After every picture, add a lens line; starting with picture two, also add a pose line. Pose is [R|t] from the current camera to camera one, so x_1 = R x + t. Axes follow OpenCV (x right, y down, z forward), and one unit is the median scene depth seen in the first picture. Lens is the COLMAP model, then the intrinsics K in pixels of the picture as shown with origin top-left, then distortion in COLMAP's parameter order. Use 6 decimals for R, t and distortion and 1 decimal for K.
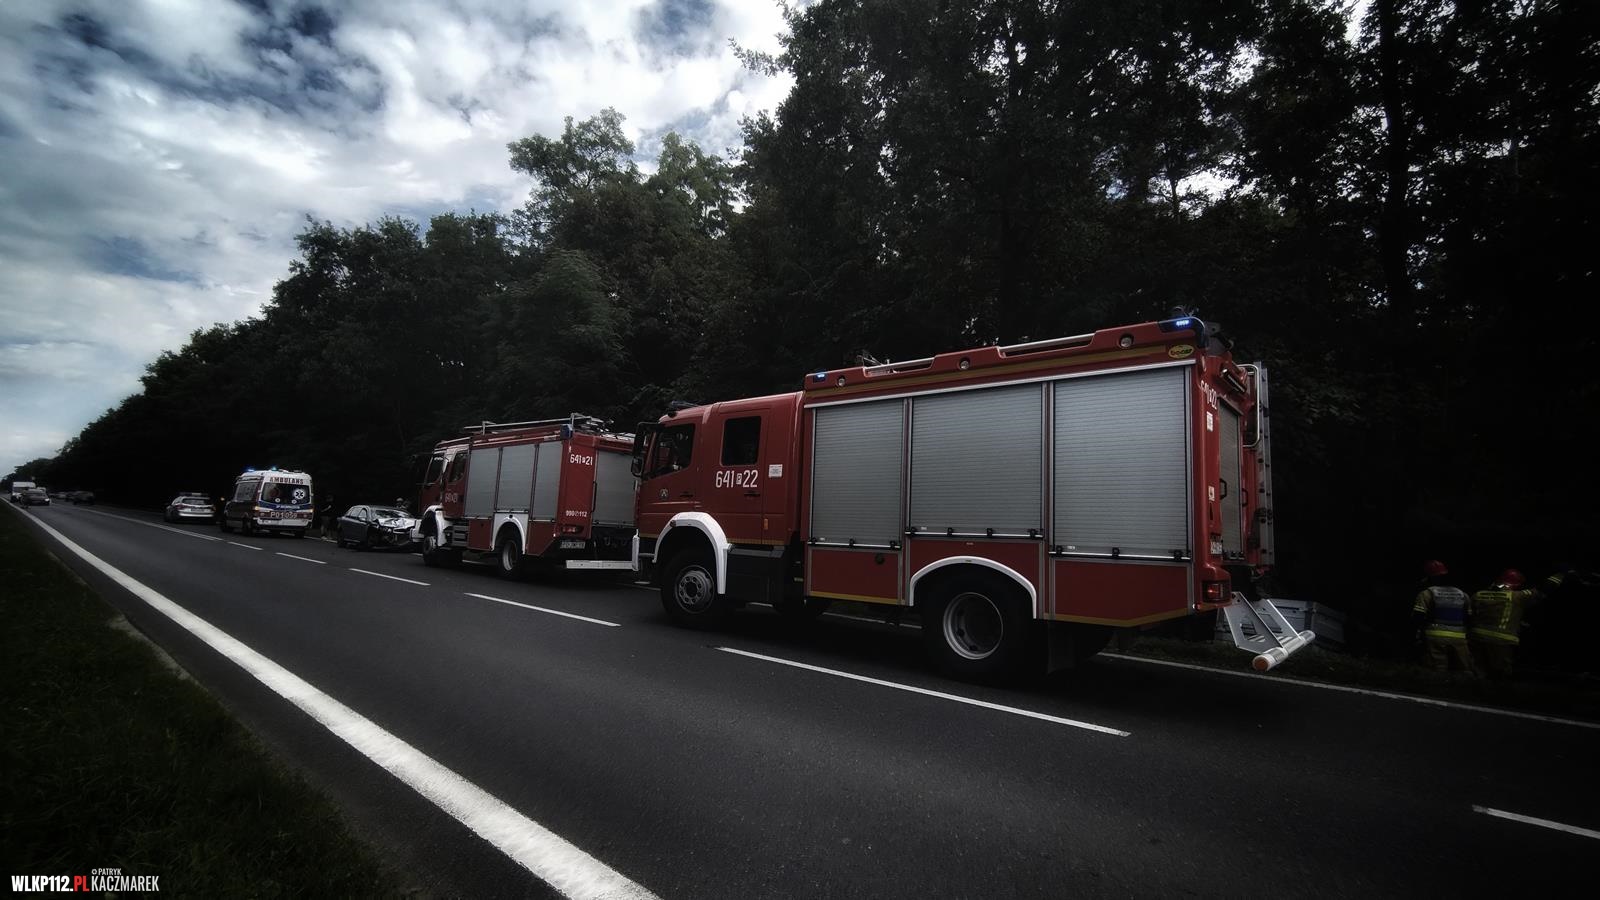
lens RADIAL K [[722.6, 0, 800.0], [0, 722.6, 450.0], [0, 0, 1]] dist [0.000127, -0.000002]
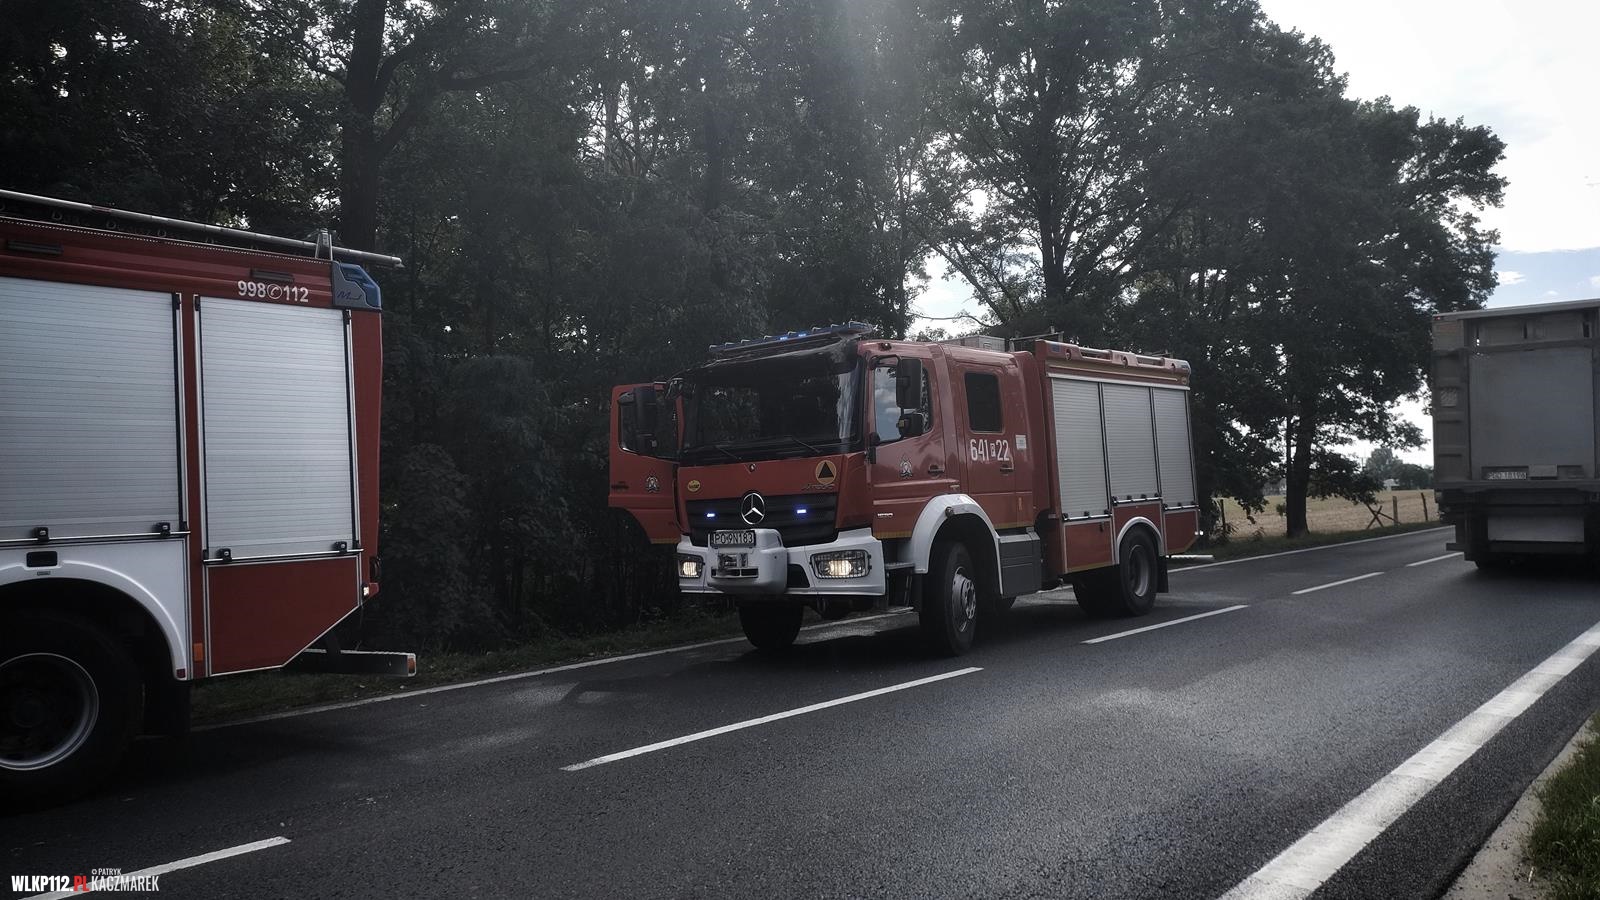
lens RADIAL K [[1179.2, 0, 800.0], [0, 1179.2, 450.0], [0, 0, 1]] dist [0.003386, 0.000558]
pose [[-0.018434, 0.021661, 0.999595, -1.395383], [-0.055004, 0.998229, -0.022646, 0.081408], [-0.998316, -0.055400, -0.017209, 1.243358]]
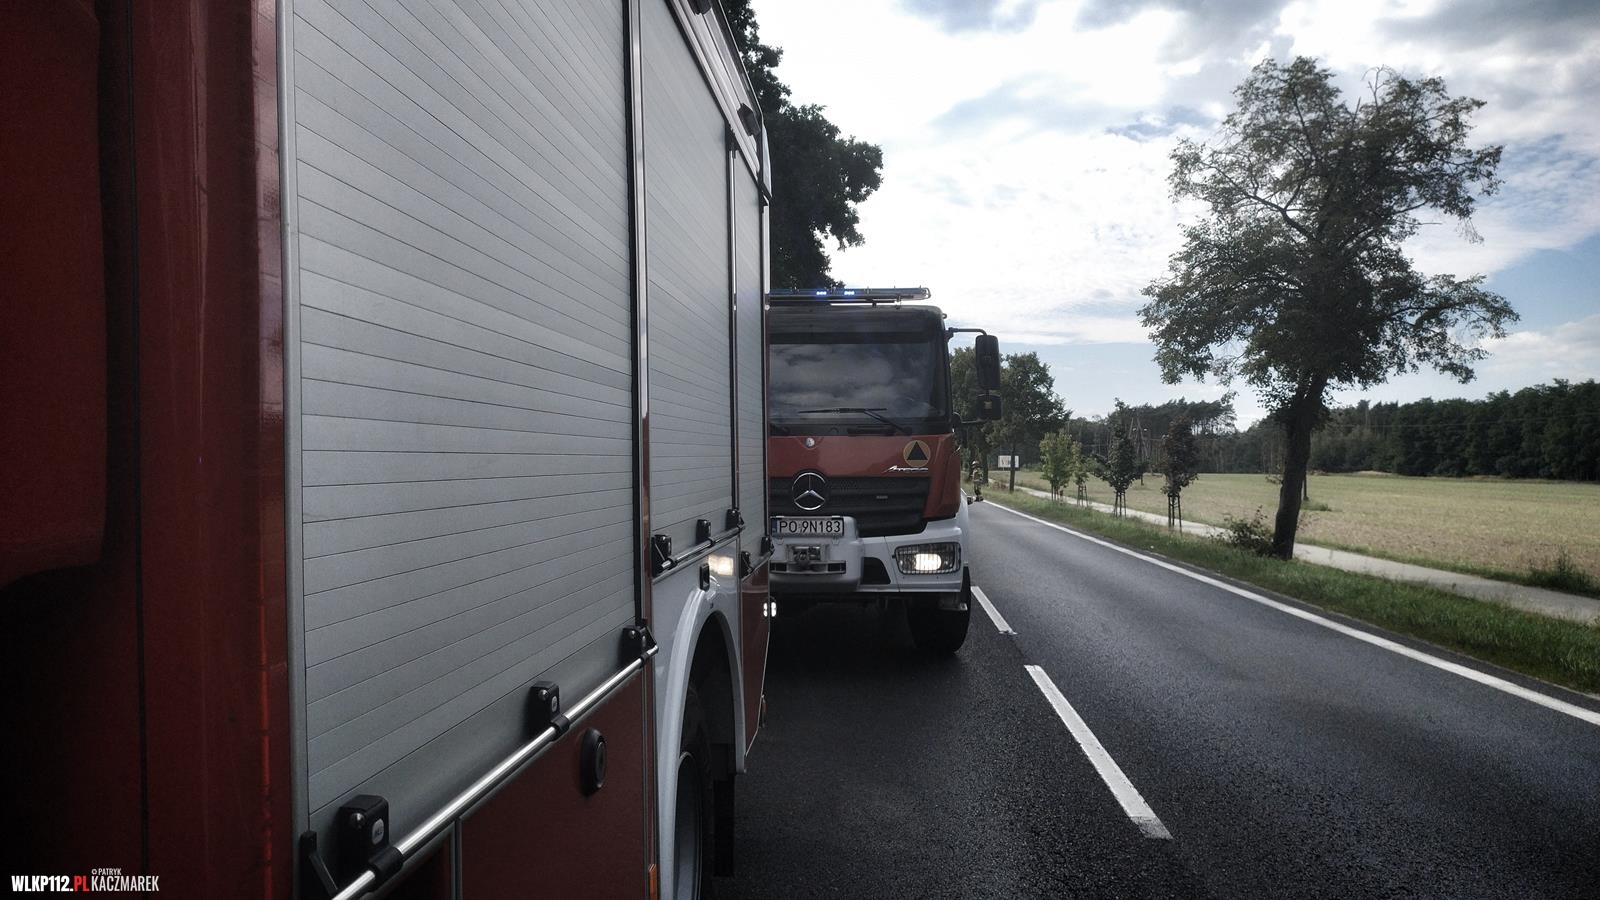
lens RADIAL K [[1179.2, 0, 800.0], [0, 1179.2, 450.0], [0, 0, 1]] dist [0.003386, 0.000558]
pose [[-0.607918, -0.021160, 0.793718, -1.016337], [-0.098578, 0.993922, -0.049005, 0.128924], [-0.787857, -0.108034, -0.606308, 1.855399]]
